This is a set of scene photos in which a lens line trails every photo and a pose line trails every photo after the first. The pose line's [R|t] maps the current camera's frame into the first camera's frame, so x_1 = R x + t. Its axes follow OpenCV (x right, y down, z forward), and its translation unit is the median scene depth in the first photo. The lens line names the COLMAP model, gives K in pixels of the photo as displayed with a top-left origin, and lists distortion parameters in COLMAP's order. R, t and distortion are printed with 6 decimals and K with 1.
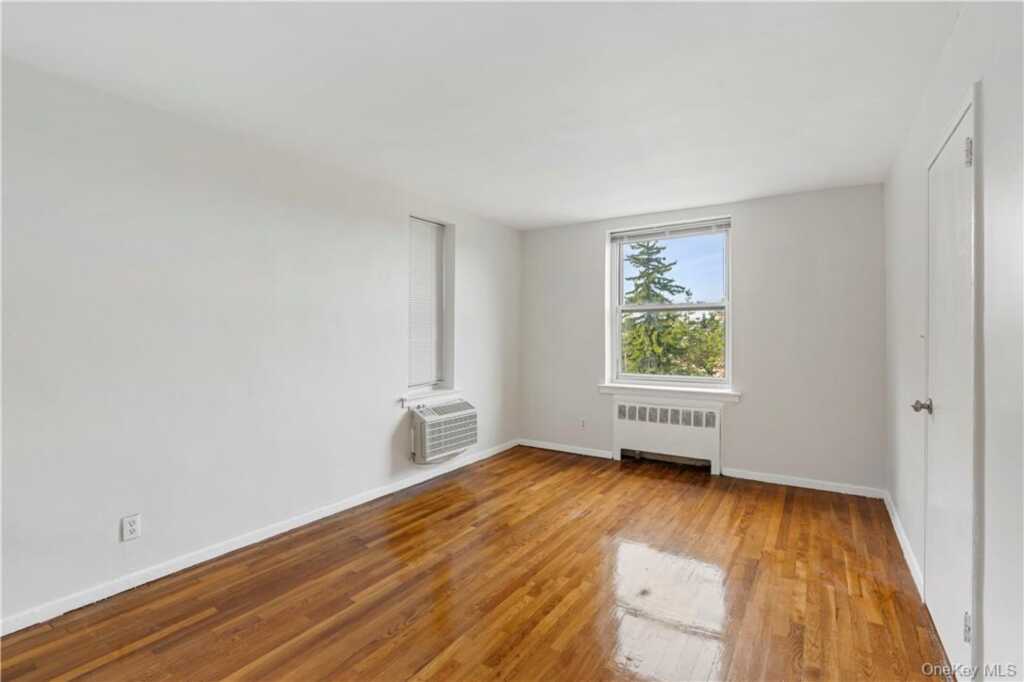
lens RADIAL K [[471.0, 0, 510.2], [0, 471.0, 334.1], [0, 0, 1]] dist [-0.013625, -0.000051]
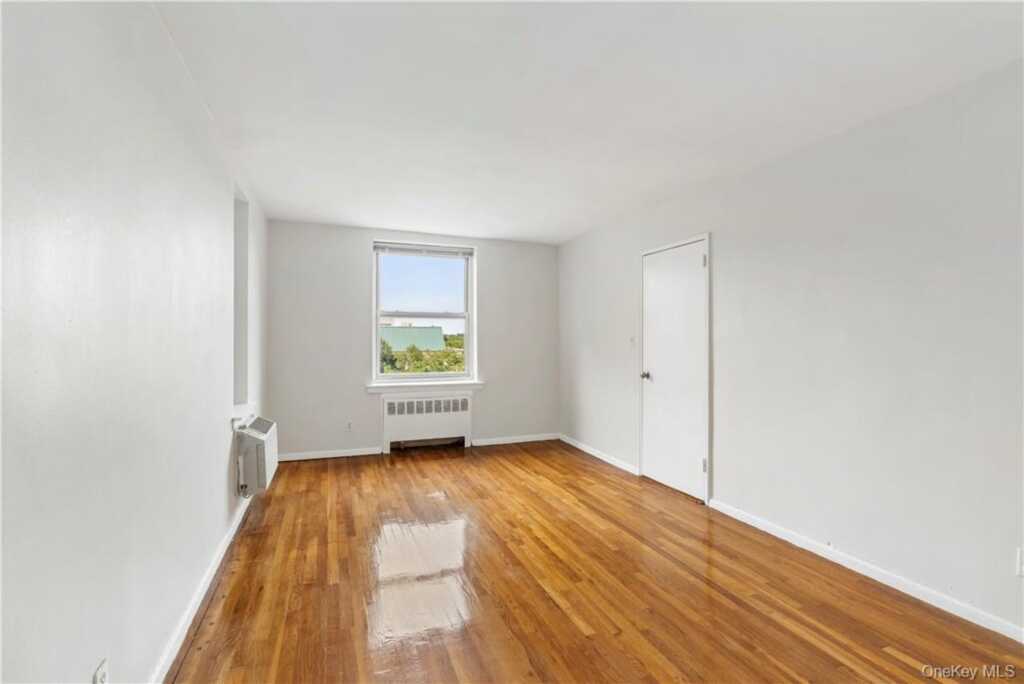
lens RADIAL K [[466.8, 0, 512.0], [0, 466.8, 342.0], [0, 0, 1]] dist [-0.019794, 0.000098]
pose [[0.573179, -0.002221, 0.819427, -0.625314], [-0.007084, 0.999946, 0.007665, 0.000721], [-0.819399, -0.010198, 0.573132, 0.193417]]
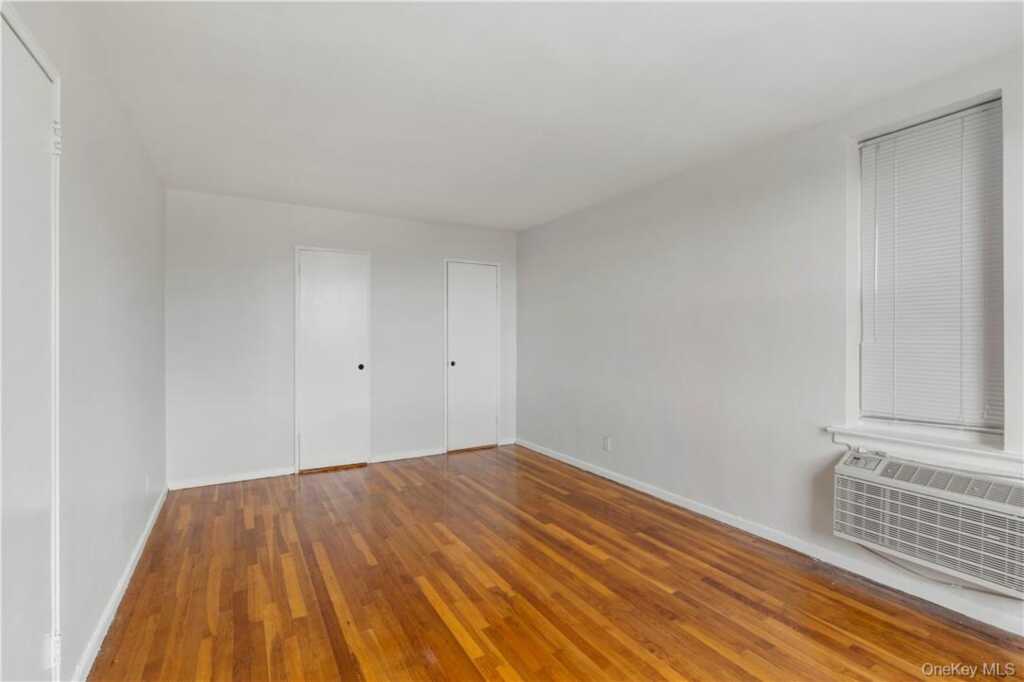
lens RADIAL K [[471.0, 0, 510.2], [0, 471.0, 334.1], [0, 0, 1]] dist [-0.013625, -0.000051]
pose [[-0.446313, 0.001566, -0.894875, 0.591505], [0.005580, 0.999984, -0.001033, 0.003472], [0.894859, -0.005455, -0.446315, 0.937697]]
